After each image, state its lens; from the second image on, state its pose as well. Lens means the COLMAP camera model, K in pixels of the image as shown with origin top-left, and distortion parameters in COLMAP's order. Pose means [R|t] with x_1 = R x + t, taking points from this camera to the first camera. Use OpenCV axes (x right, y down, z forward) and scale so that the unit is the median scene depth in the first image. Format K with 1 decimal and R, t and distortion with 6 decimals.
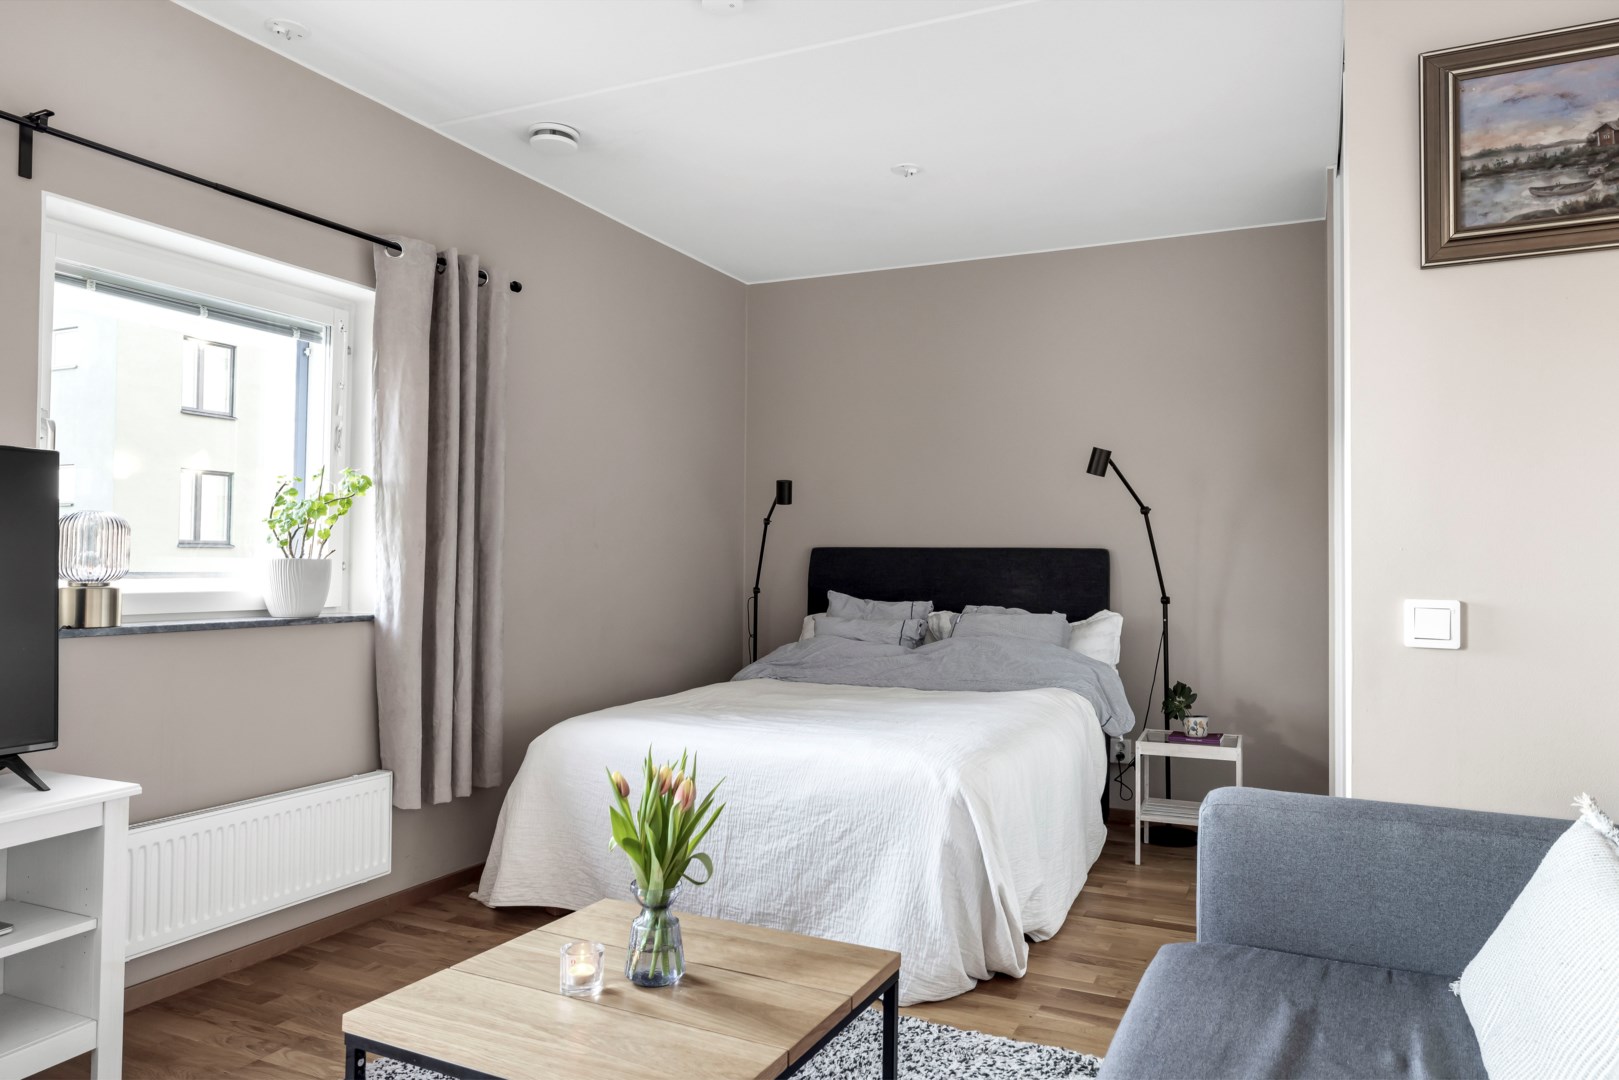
lens RADIAL K [[1102.7, 0, 799.0], [0, 1102.7, 534.1], [0, 0, 1]] dist [0.004549, 0.002264]
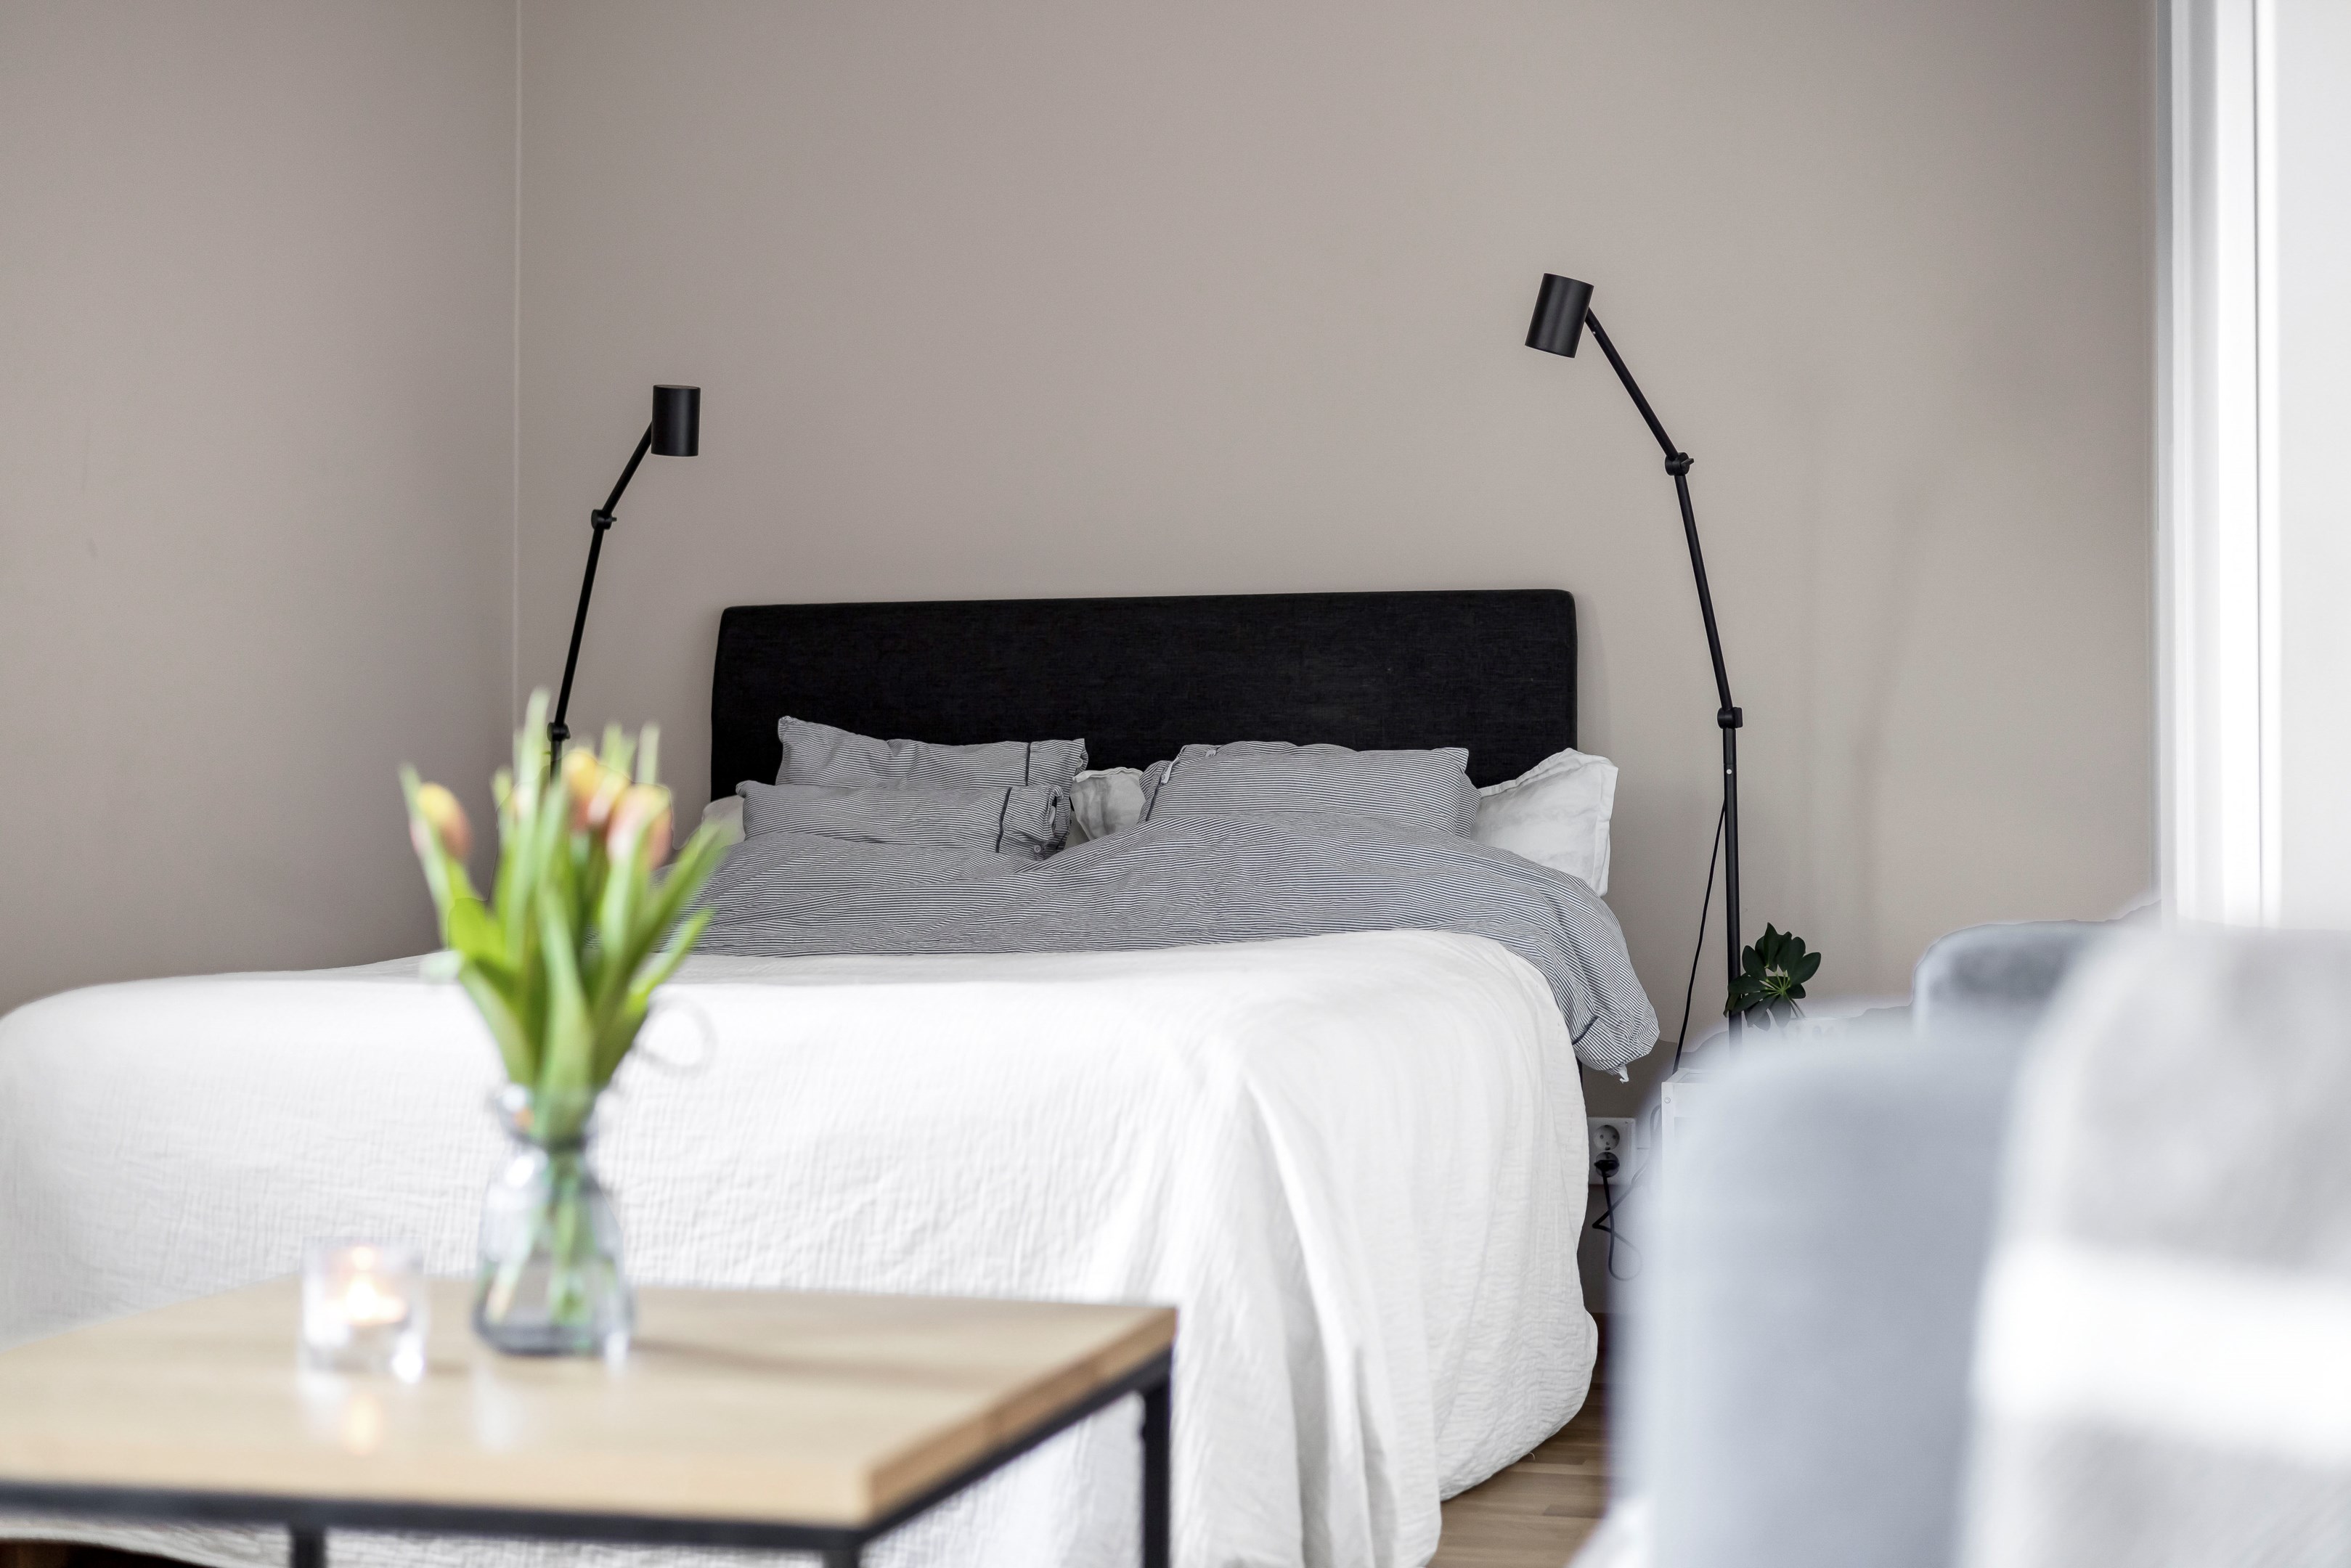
lens RADIAL K [[3397.0, 0, 1179.8], [0, 3397.0, 781.1], [0, 0, 1]] dist [0.001084, -0.021253]
pose [[0.982486, -0.000760, 0.186332, -0.057020], [0.001920, 0.999980, -0.006041, 0.093472], [-0.186324, 0.006292, 0.982468, -0.066288]]
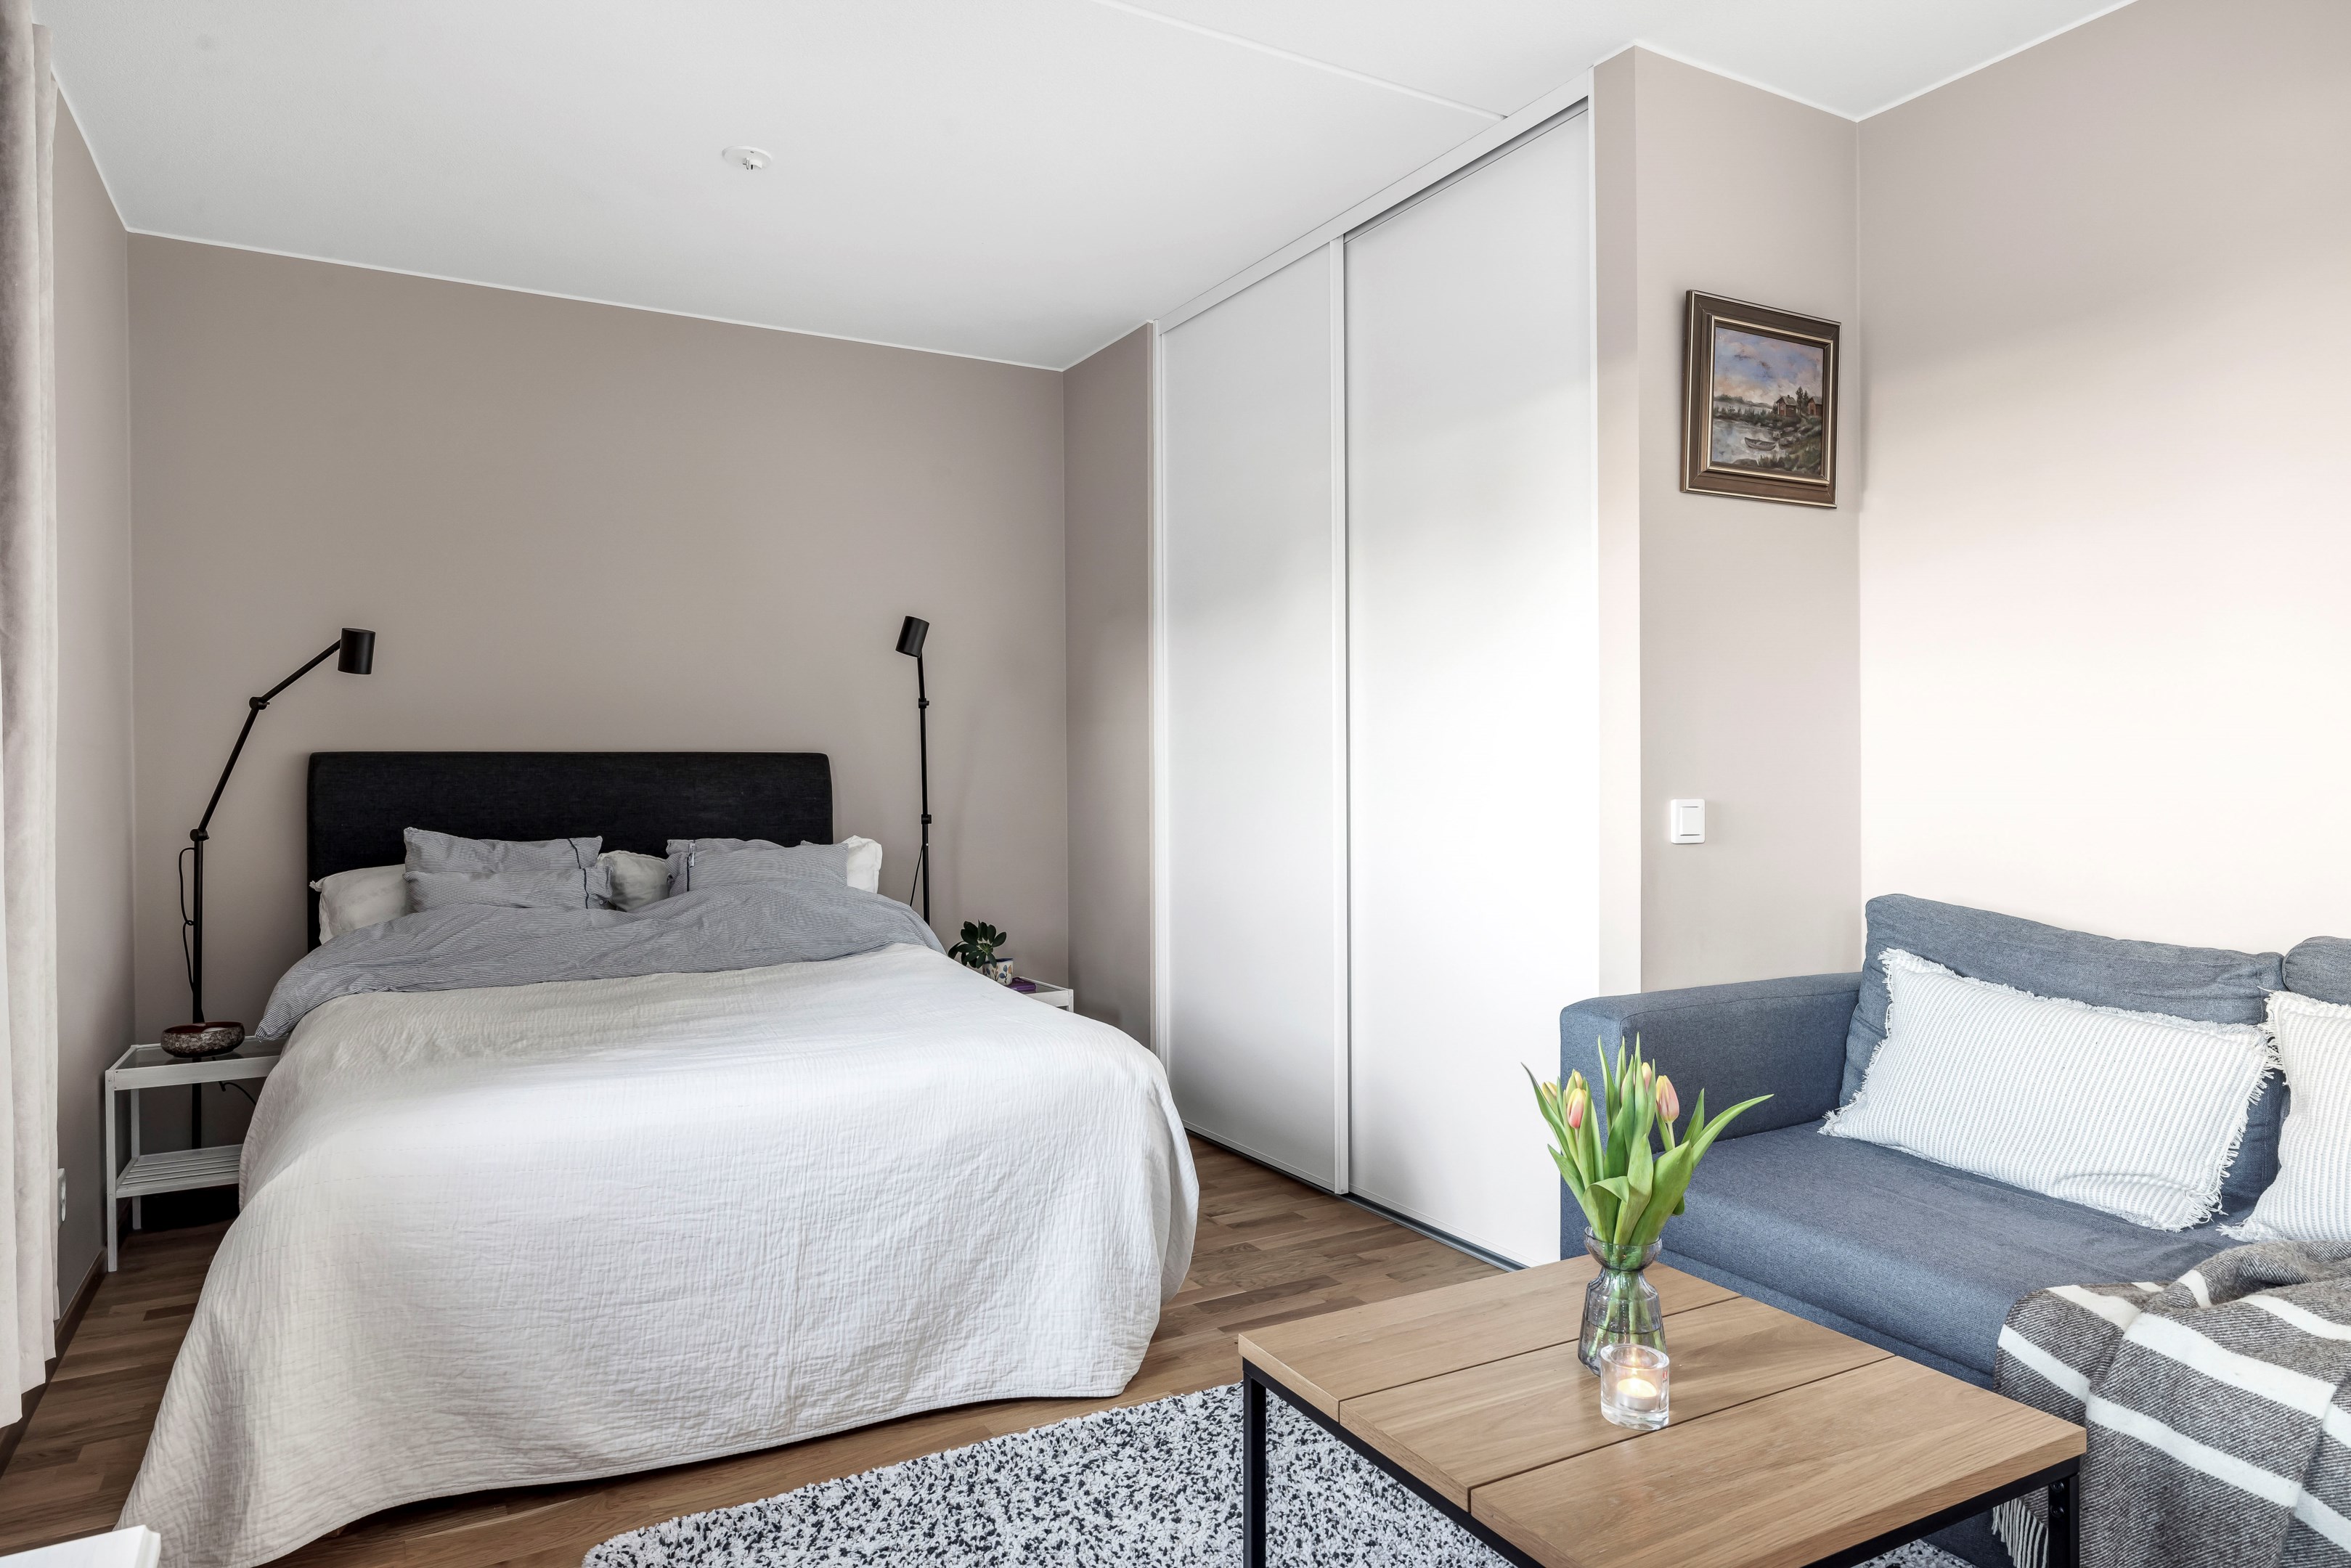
lens RADIAL K [[1453.3, 0, 1178.3], [0, 1453.3, 778.5], [0, 0, 1]] dist [0.006432, 0.001546]
pose [[0.562368, -0.018722, 0.826675, -0.442245], [-0.008326, 0.999565, 0.028302, 0.001340], [-0.826845, -0.022799, 0.561967, 0.300847]]
